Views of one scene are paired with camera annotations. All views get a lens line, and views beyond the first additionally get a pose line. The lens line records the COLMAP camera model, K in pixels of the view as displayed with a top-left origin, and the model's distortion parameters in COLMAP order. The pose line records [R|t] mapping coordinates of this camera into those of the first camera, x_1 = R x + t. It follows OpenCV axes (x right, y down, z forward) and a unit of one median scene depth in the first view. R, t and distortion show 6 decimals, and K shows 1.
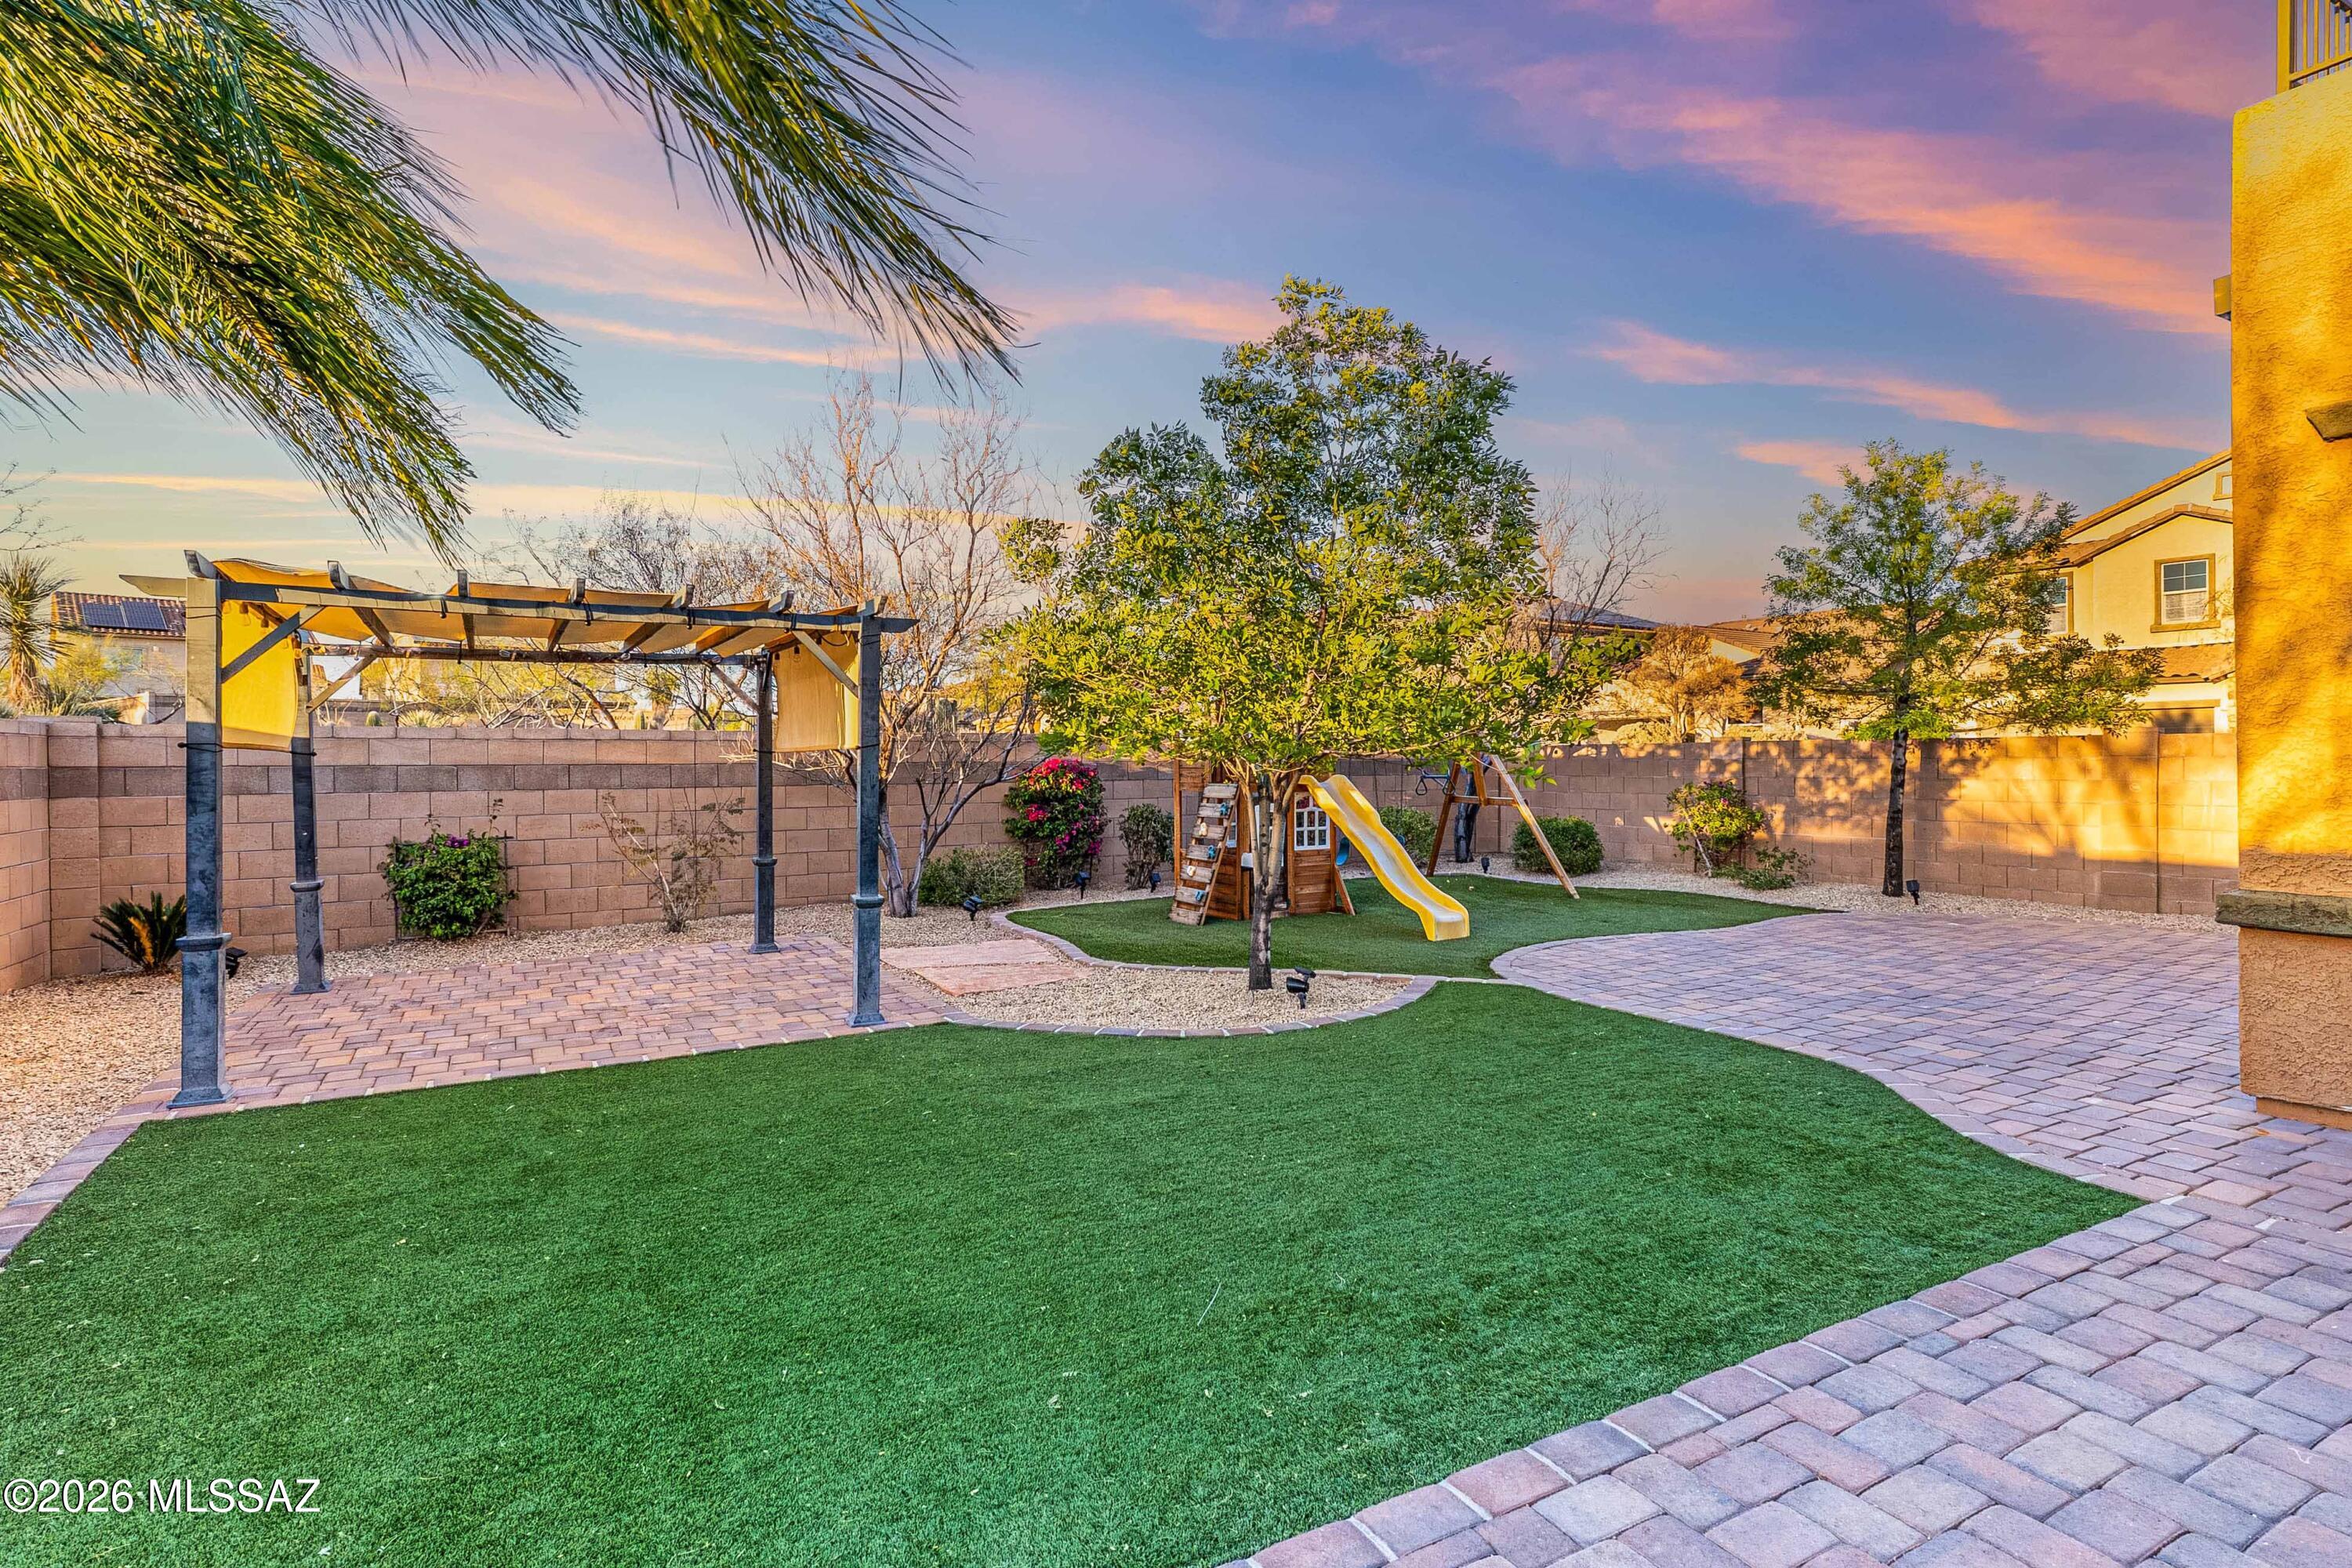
lens RADIAL K [[1161.5, 0, 1176.0], [0, 1161.5, 784.0], [0, 0, 1]] dist [0.000842, -0.000591]
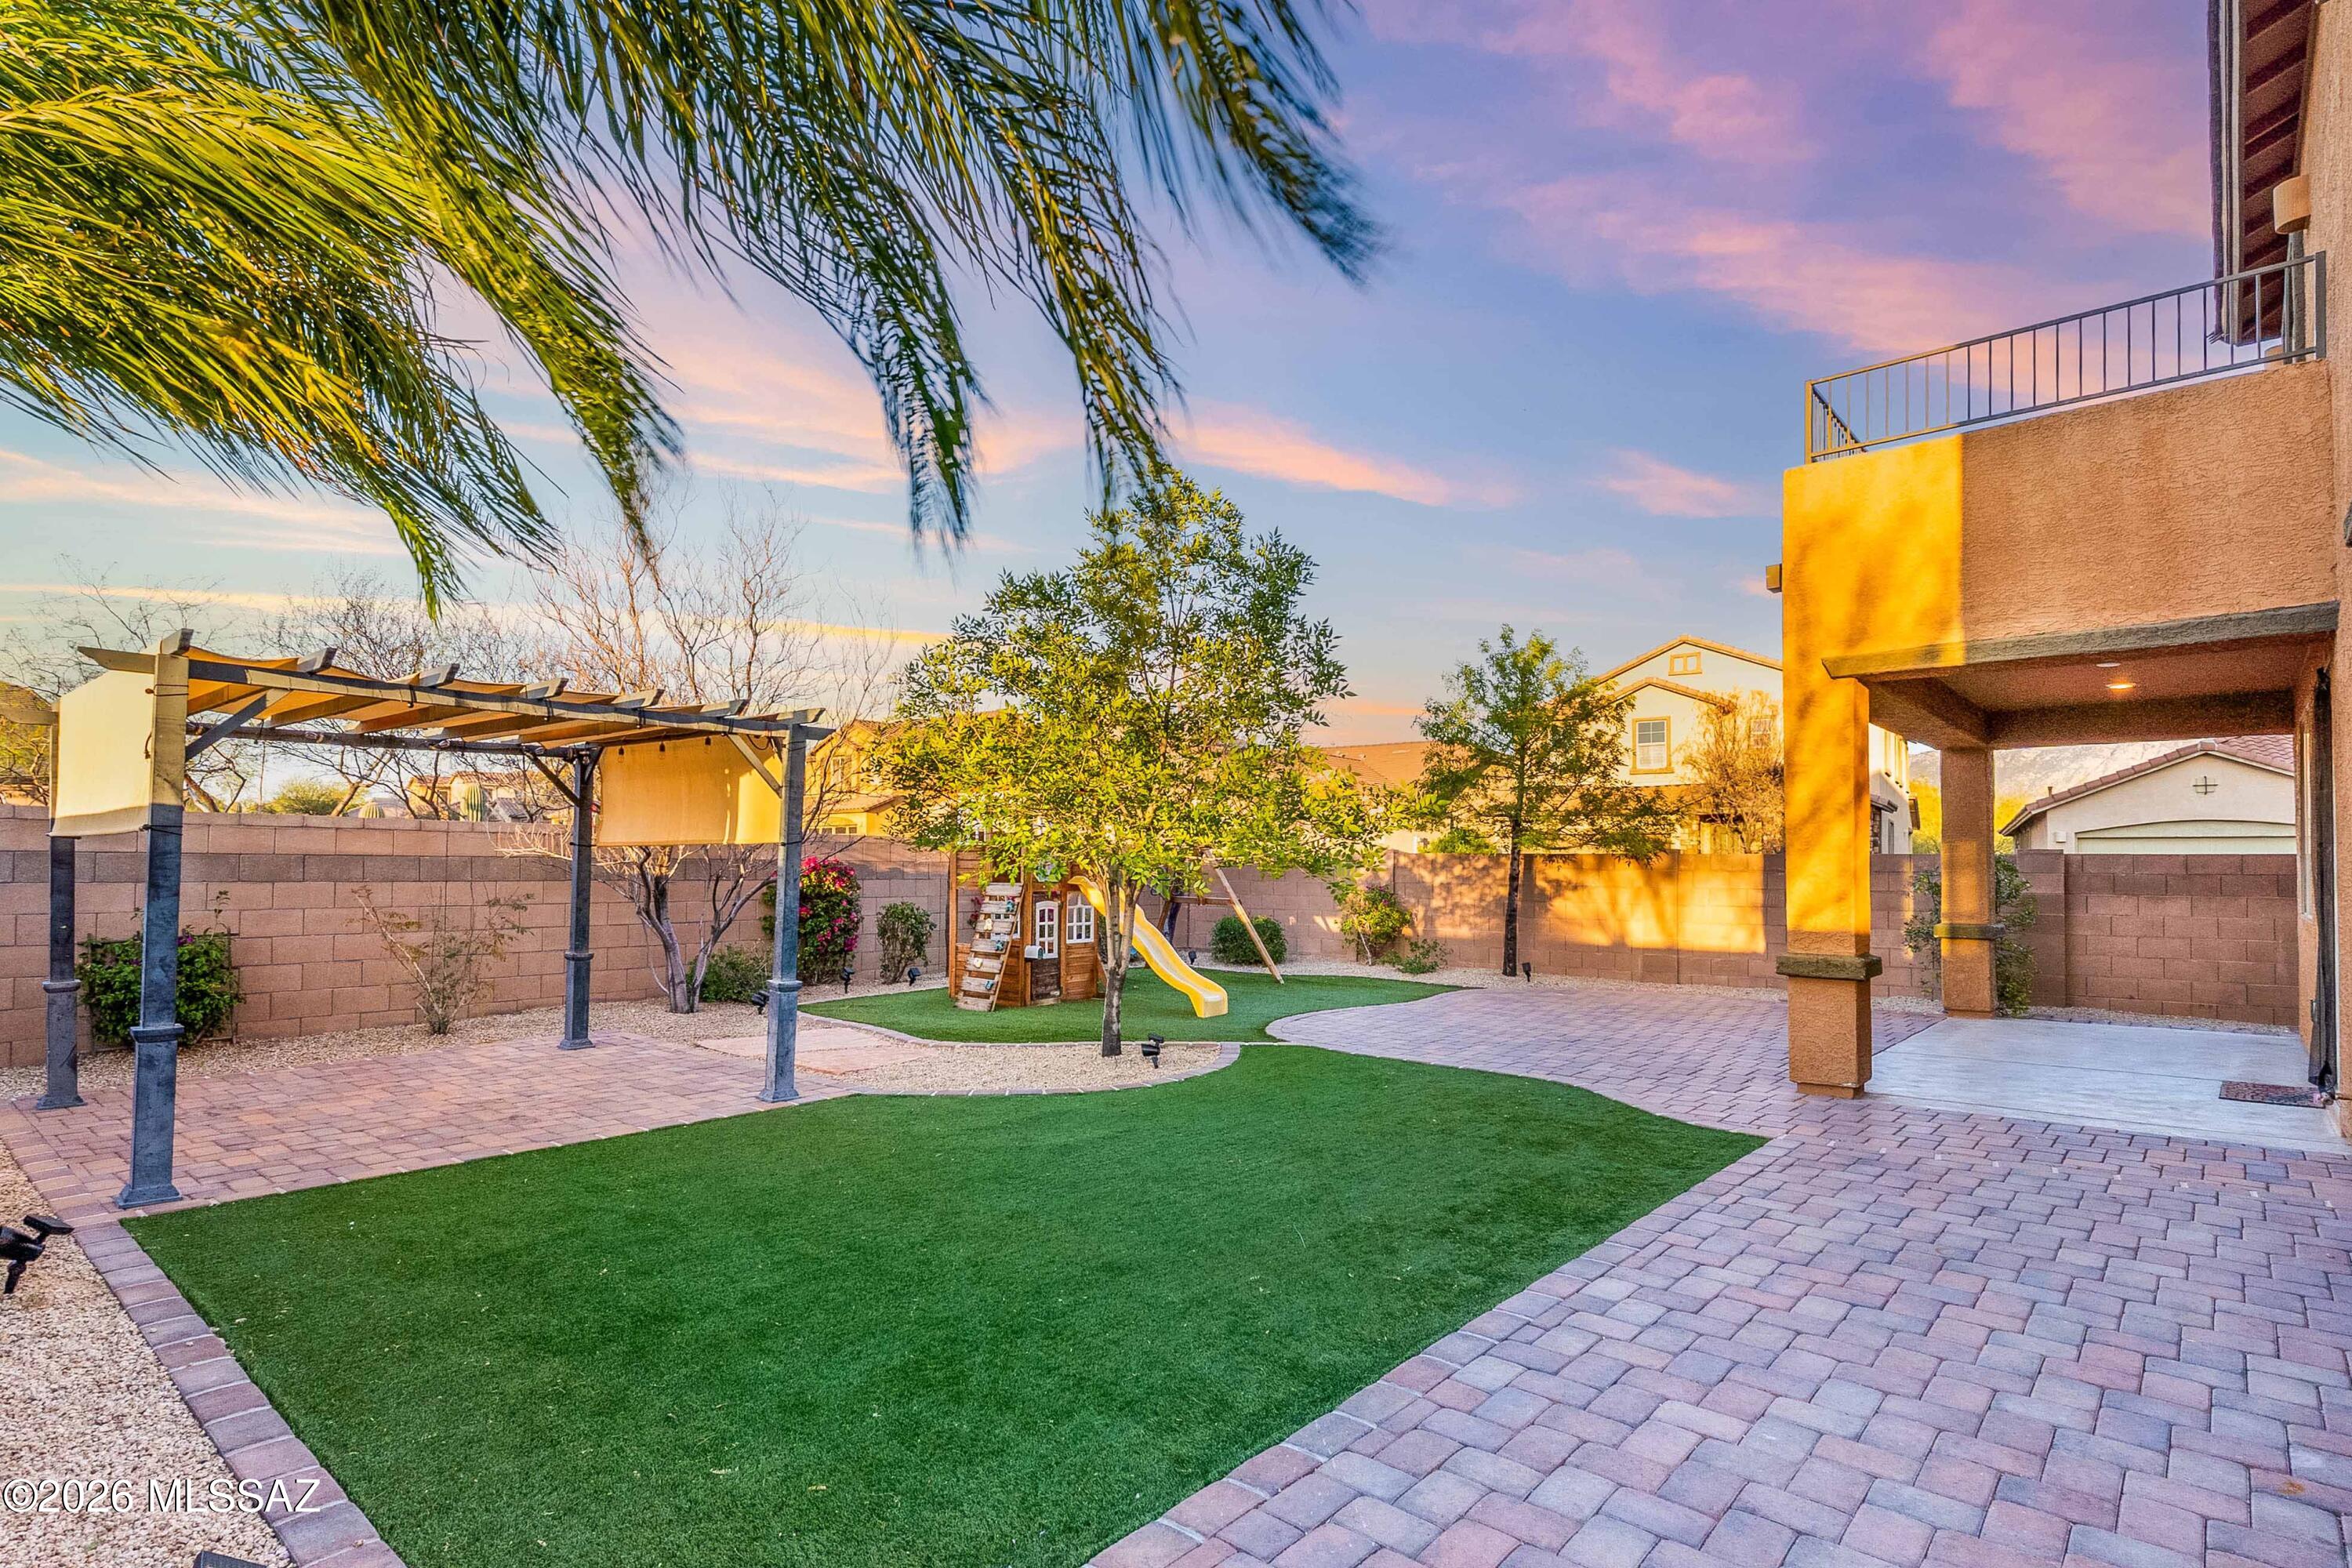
lens RADIAL K [[1157.5, 0, 1177.3], [0, 1157.5, 907.8], [0, 0, 1]] dist [0.000371, 0.000093]
pose [[0.940433, 0.003449, 0.339961, -0.249231], [-0.009081, 0.999847, 0.014977, 0.006865], [-0.339858, -0.017172, 0.940320, -0.122604]]
